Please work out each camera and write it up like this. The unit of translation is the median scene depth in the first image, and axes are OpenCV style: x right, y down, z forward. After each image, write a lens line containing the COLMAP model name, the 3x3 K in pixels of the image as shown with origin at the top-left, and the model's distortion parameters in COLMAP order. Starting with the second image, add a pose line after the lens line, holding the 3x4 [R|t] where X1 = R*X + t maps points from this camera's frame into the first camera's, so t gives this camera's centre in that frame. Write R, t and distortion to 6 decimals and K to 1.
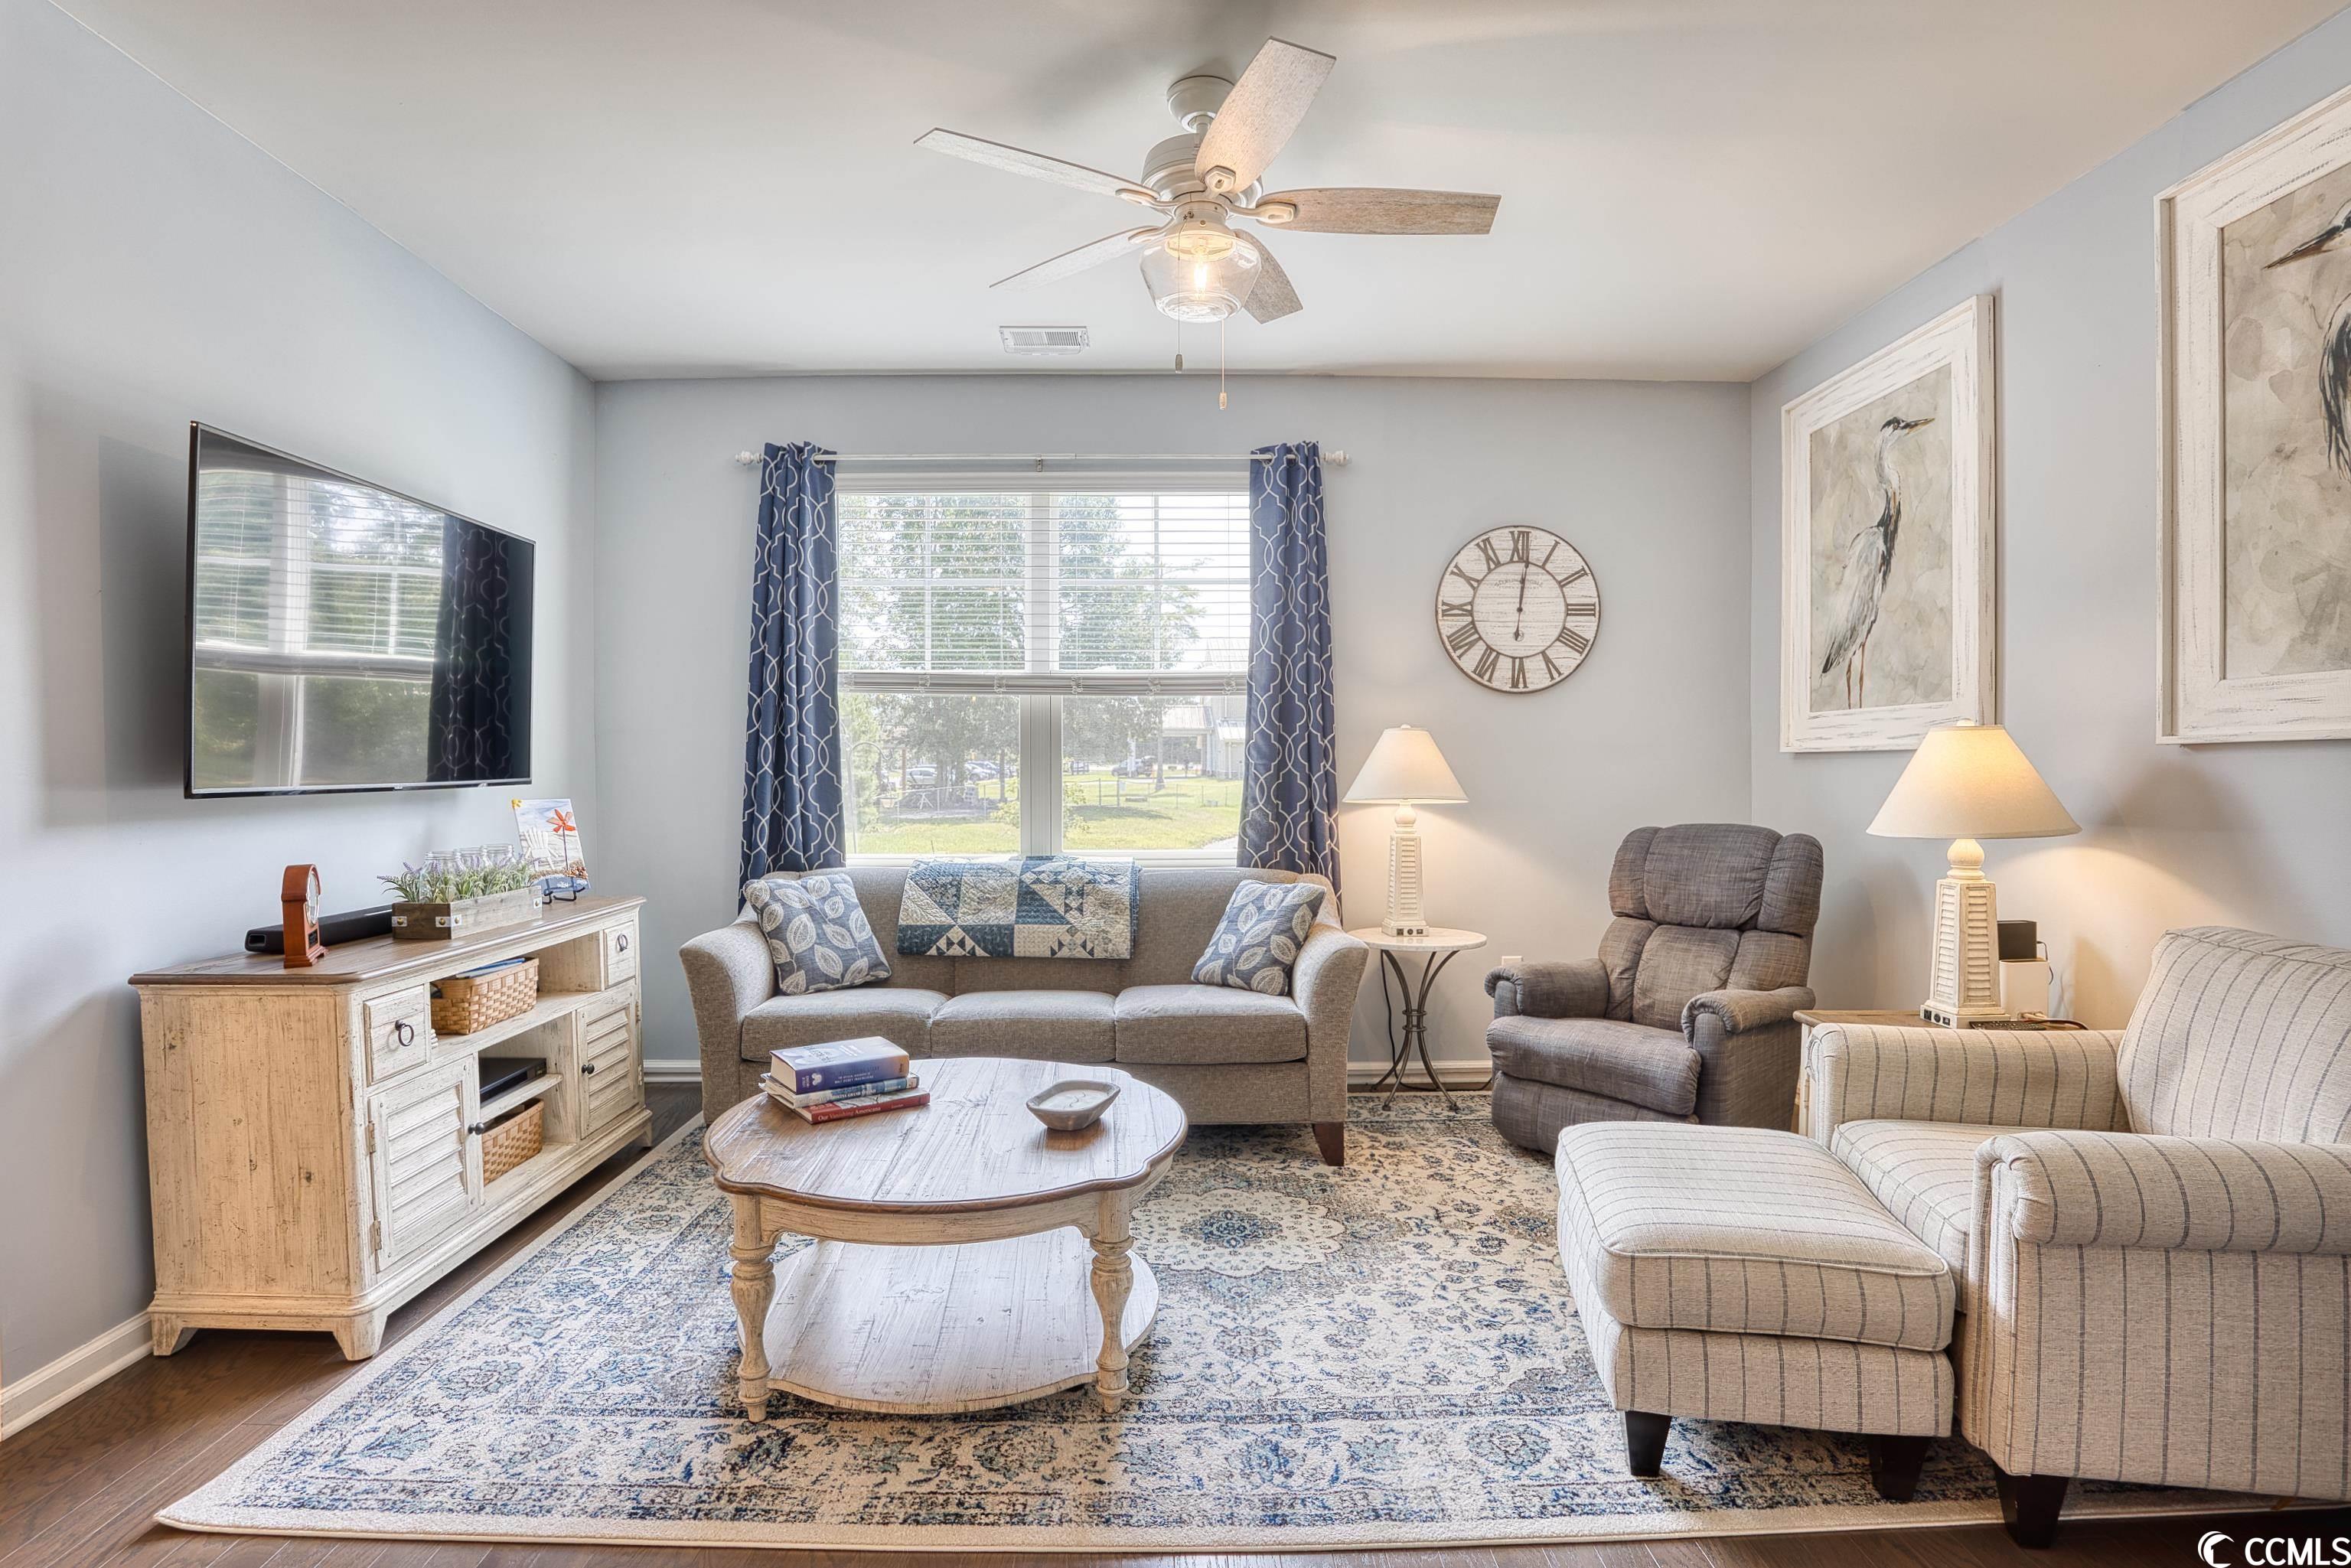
lens RADIAL K [[1143.9, 0, 1179.2], [0, 1143.9, 780.7], [0, 0, 1]] dist [-0.061730, 0.013374]
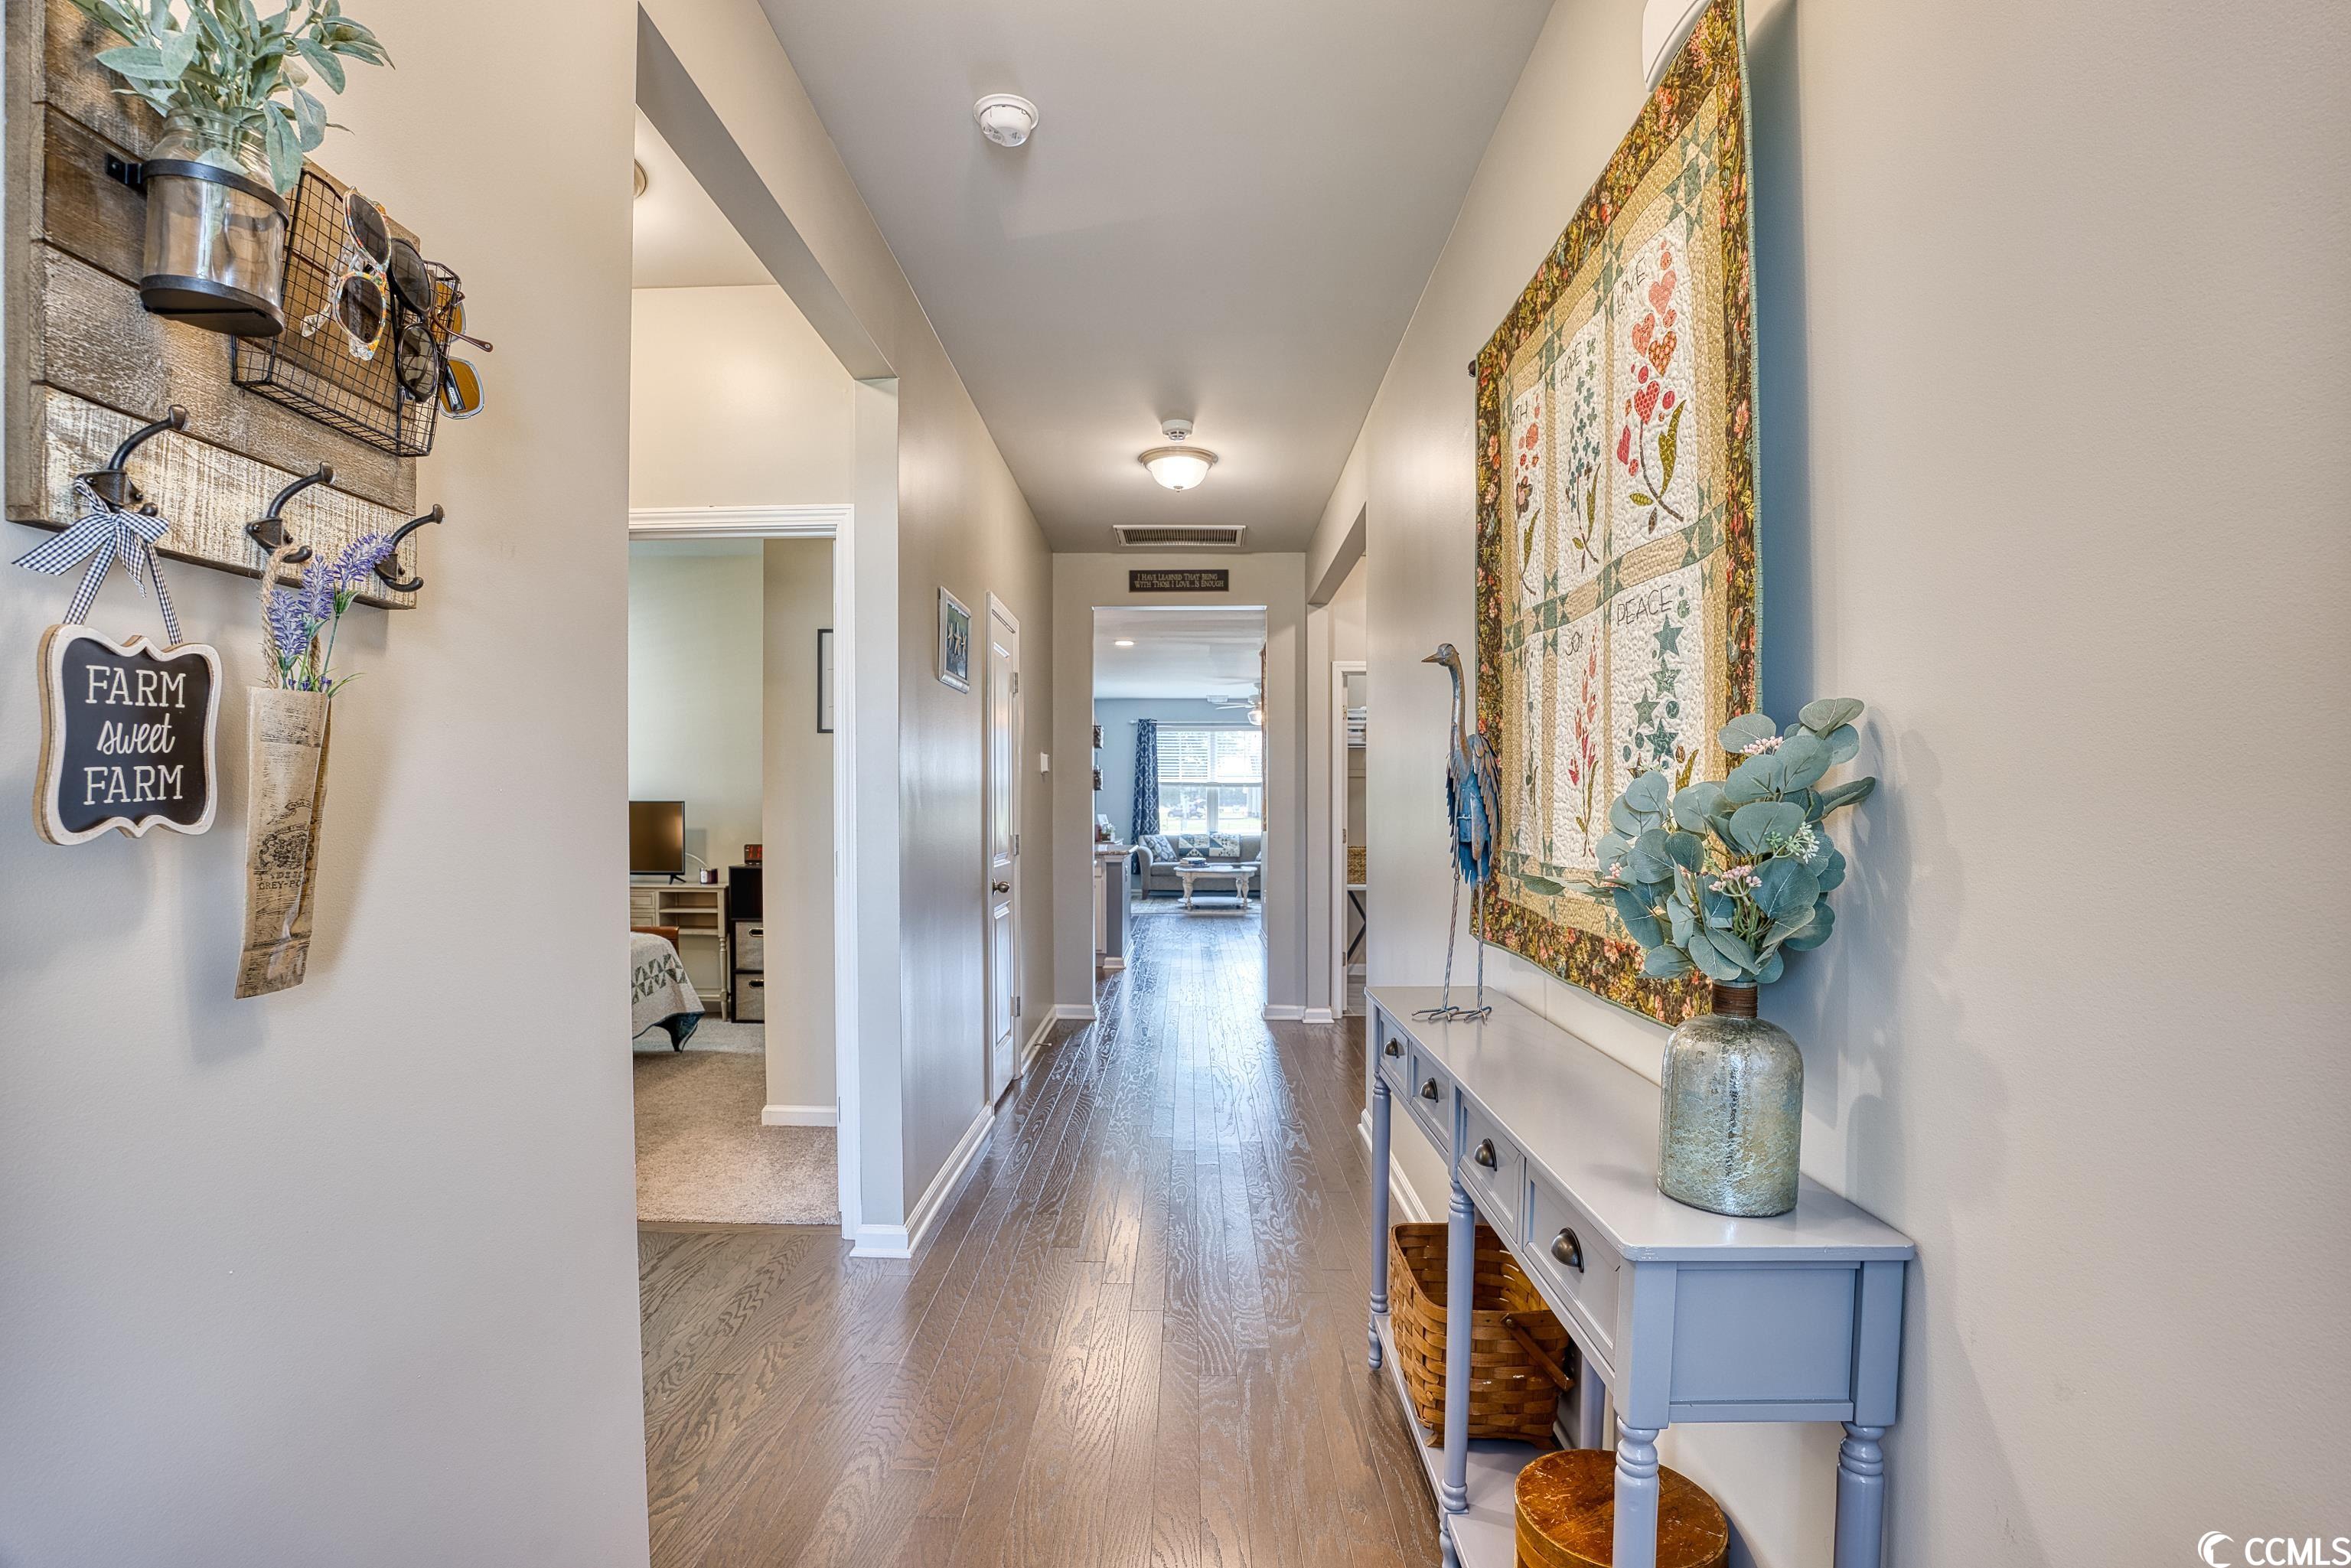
lens RADIAL K [[1143.9, 0, 1173.1], [0, 1143.9, 799.7], [0, 0, 1]] dist [-0.061730, 0.013374]
pose [[0.999460, -0.001094, -0.032832, -0.181288], [0.000395, 0.999773, -0.021312, 0.058241], [0.032848, 0.021288, 0.999234, -3.747546]]
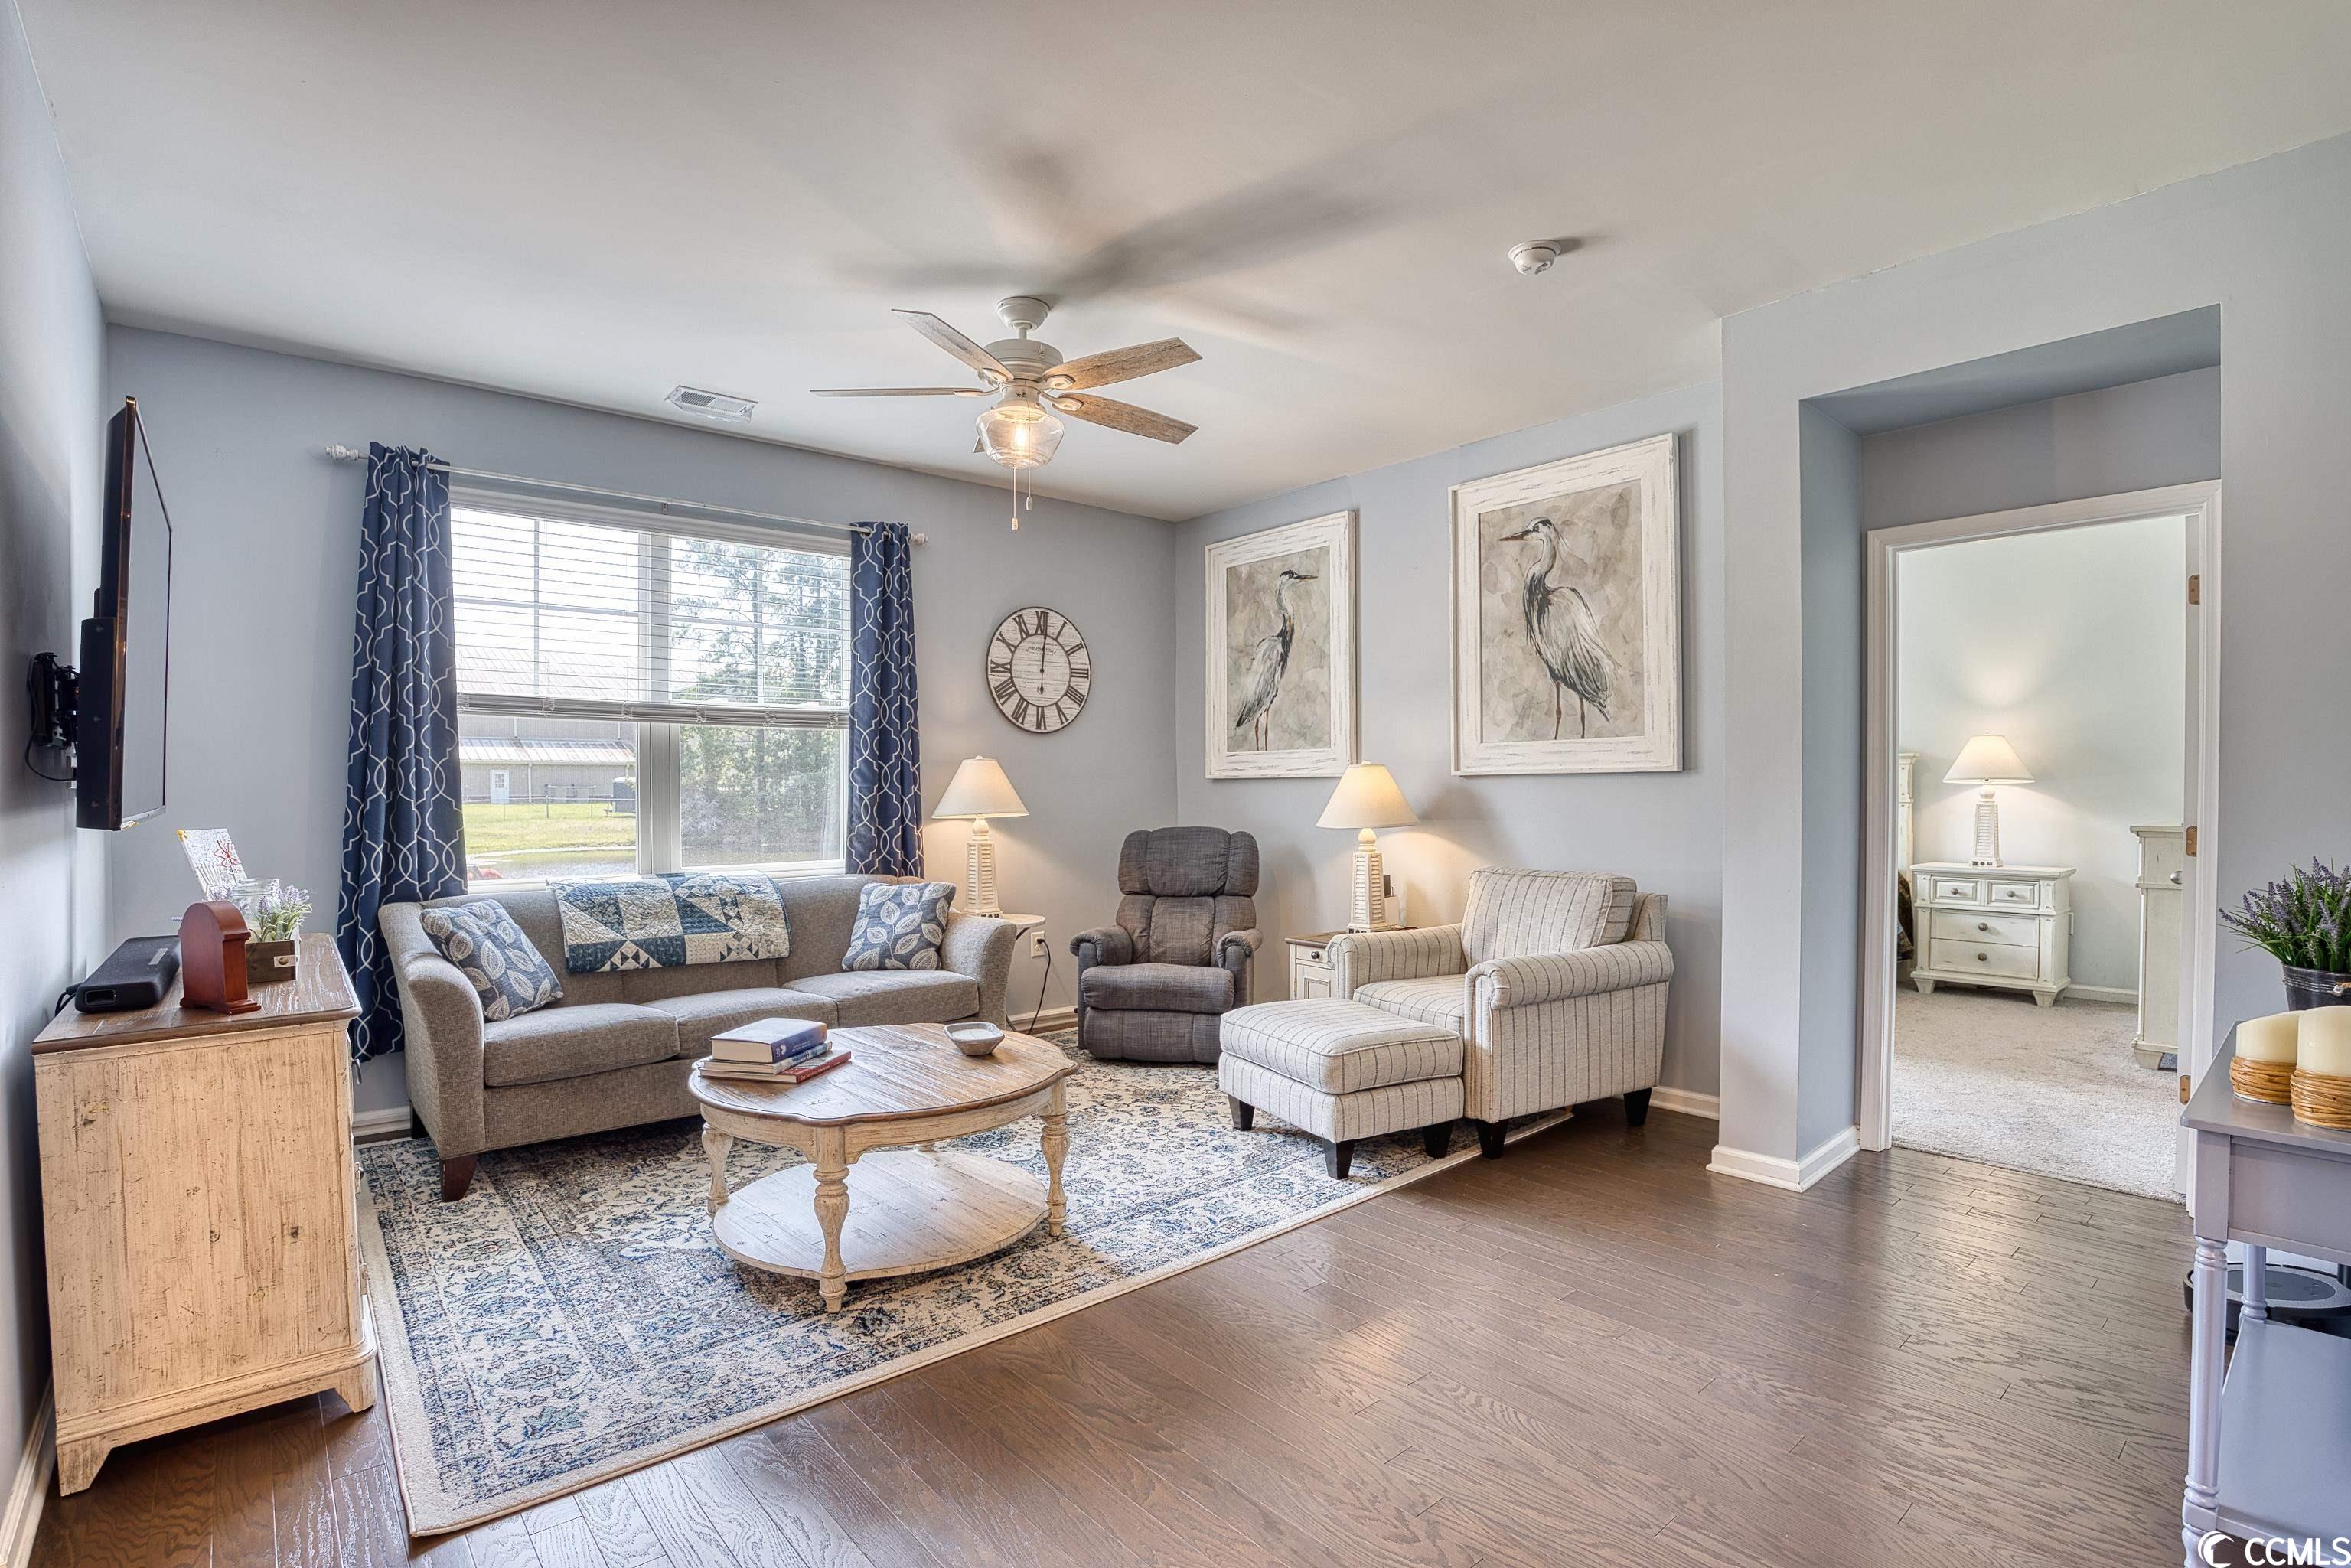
lens RADIAL K [[1143.9, 0, 1161.1], [0, 1143.9, 779.8], [0, 0, 1]] dist [-0.061730, 0.013374]
pose [[0.761290, 0.001487, 0.648409, -0.642401], [0.011040, 0.999823, -0.015255, -0.000911], [-0.648317, 0.018772, 0.761139, -0.148388]]
